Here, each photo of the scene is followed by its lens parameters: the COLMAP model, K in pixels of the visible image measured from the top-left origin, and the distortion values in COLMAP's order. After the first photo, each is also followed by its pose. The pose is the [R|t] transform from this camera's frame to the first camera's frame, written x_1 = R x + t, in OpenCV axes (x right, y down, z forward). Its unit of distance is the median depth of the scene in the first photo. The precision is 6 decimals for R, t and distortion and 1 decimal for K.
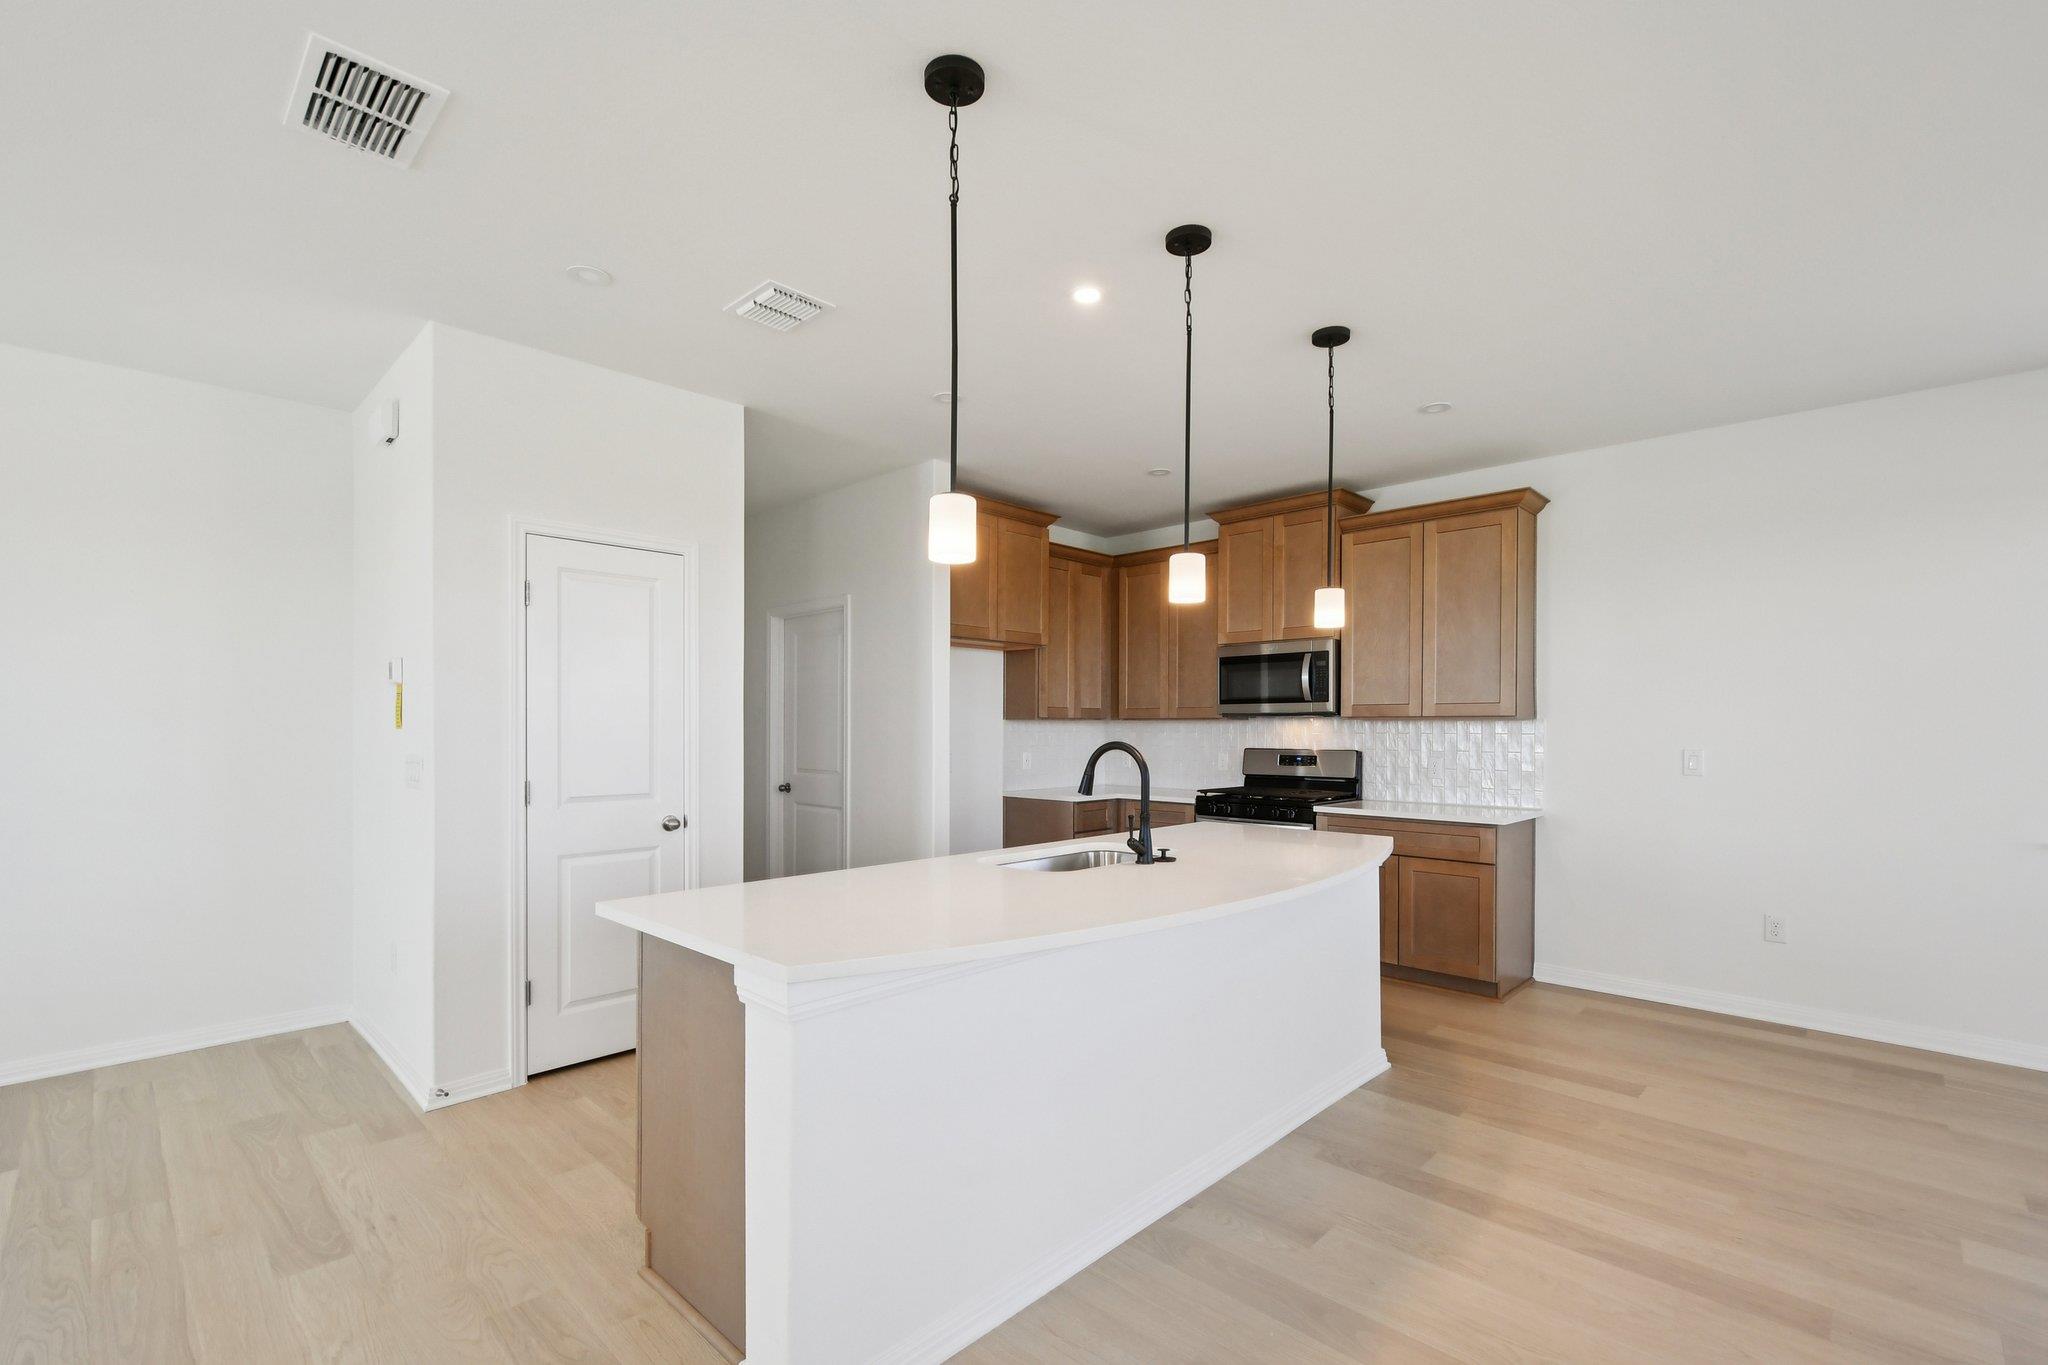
lens RADIAL K [[904.1, 0, 1021.2], [0, 904.1, 729.2], [0, 0, 1]] dist [0.002525, -0.003419]
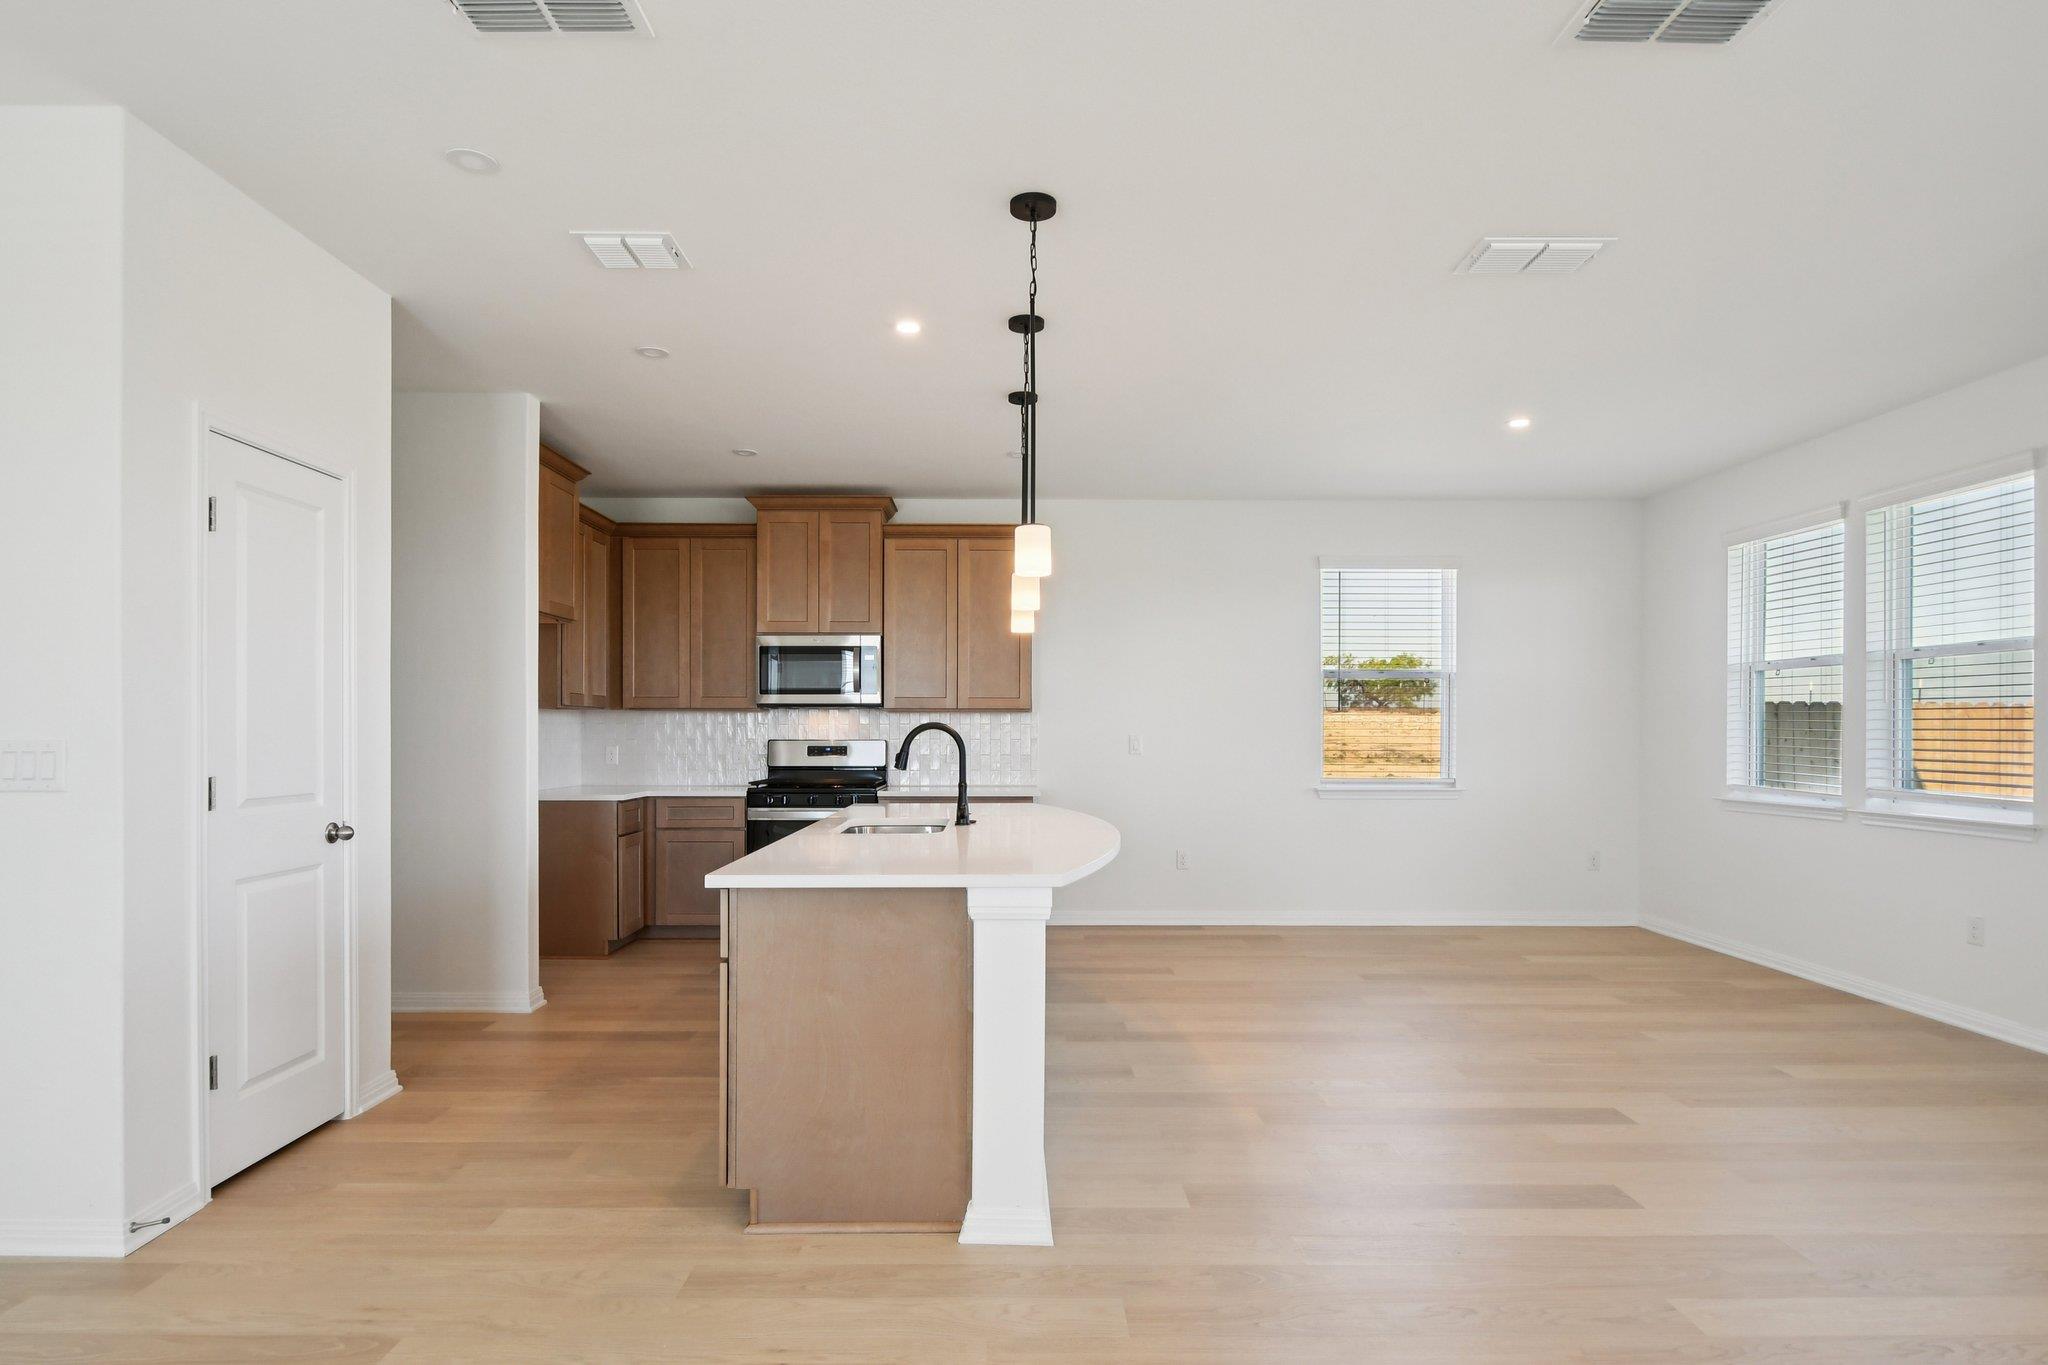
lens RADIAL K [[1102.8, 0, 1016.1], [0, 1102.8, 734.5], [0, 0, 1]] dist [-0.003129, -0.004282]
pose [[0.710824, -0.002863, 0.703364, -0.484812], [0.001787, 0.999996, 0.002265, 0.015940], [-0.703367, -0.000353, 0.710826, -0.044802]]
